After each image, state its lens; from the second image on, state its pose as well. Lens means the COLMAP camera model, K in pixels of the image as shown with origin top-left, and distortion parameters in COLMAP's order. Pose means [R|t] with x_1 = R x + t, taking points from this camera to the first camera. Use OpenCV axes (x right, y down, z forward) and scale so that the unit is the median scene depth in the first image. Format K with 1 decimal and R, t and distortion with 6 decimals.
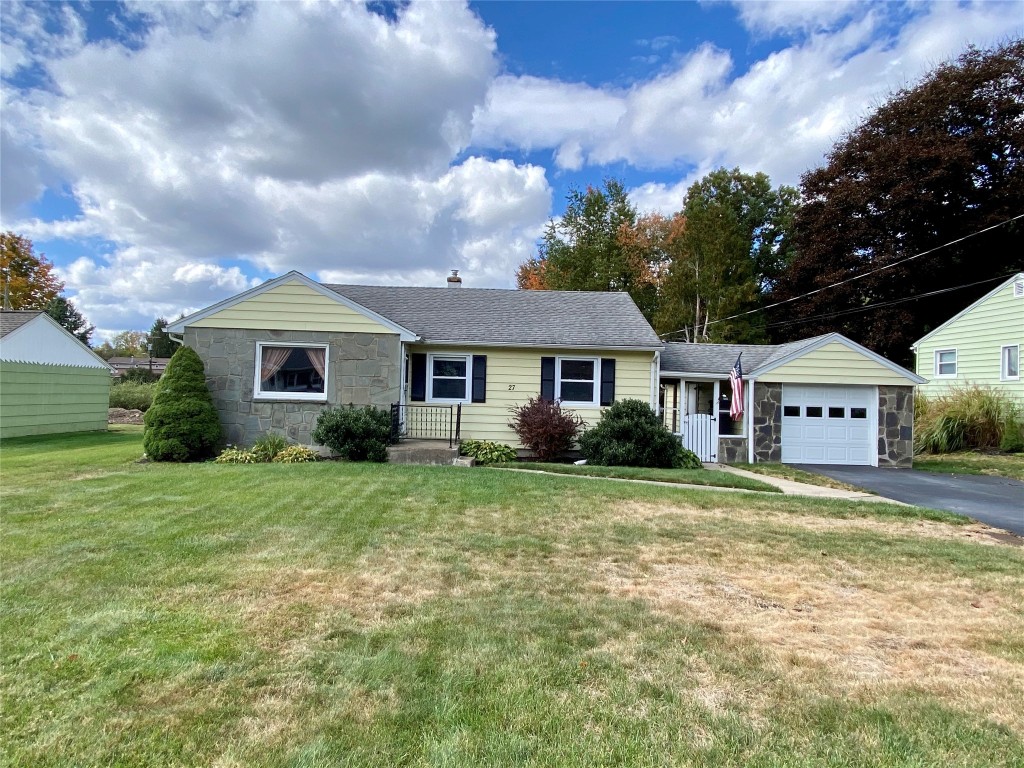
lens RADIAL K [[583.3, 0, 510.4], [0, 583.3, 377.8], [0, 0, 1]] dist [0.052386, -0.003217]
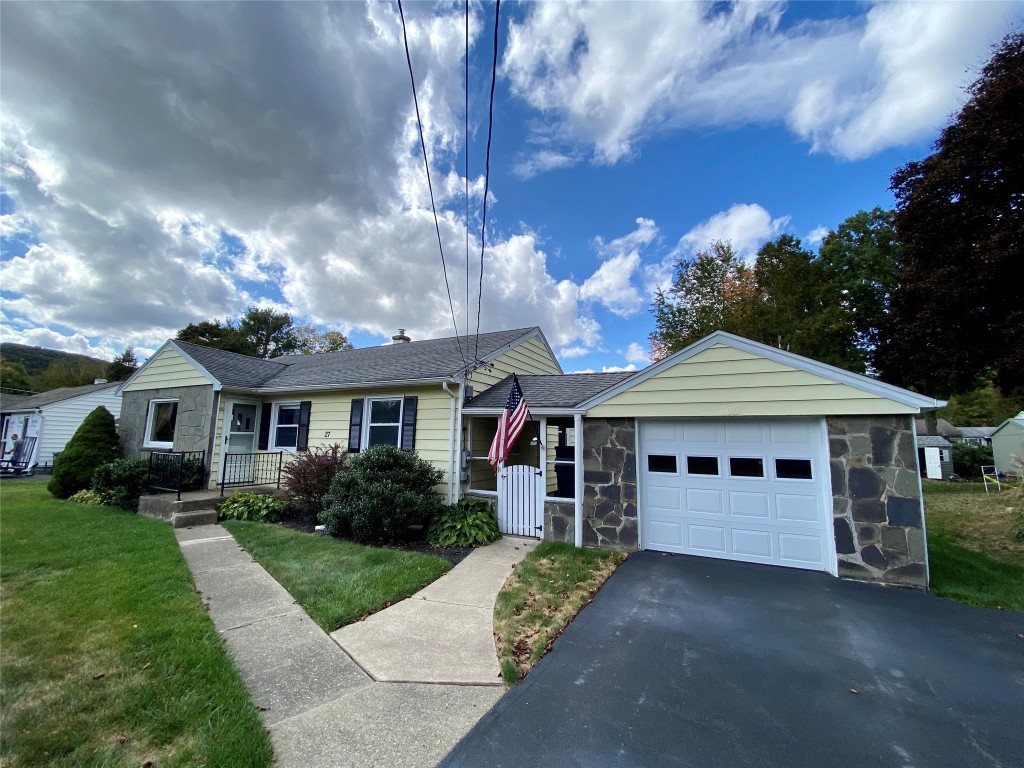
lens RADIAL K [[404.9, 0, 512.0], [0, 404.9, 384.0], [0, 0, 1]] dist [0.032194, -0.018954]
pose [[0.877071, -0.078831, -0.473848, 0.571202], [0.021134, 0.991820, -0.125884, 0.025560], [0.479895, 0.100395, 0.871563, 0.565720]]
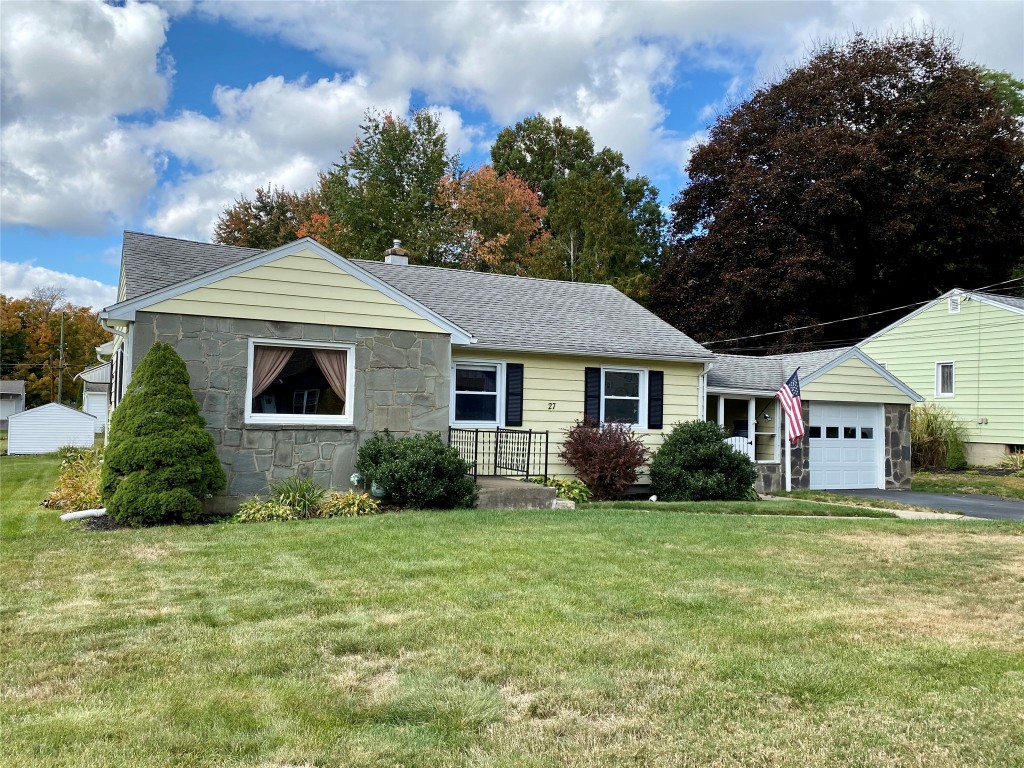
lens RADIAL K [[851.1, 0, 509.1], [0, 851.1, 392.1], [0, 0, 1]] dist [0.104398, 0.007449]
pose [[0.907490, 0.005806, 0.420034, -0.520569], [-0.009756, 0.999926, 0.007256, -0.009591], [-0.419961, -0.010683, 0.907479, 0.001747]]
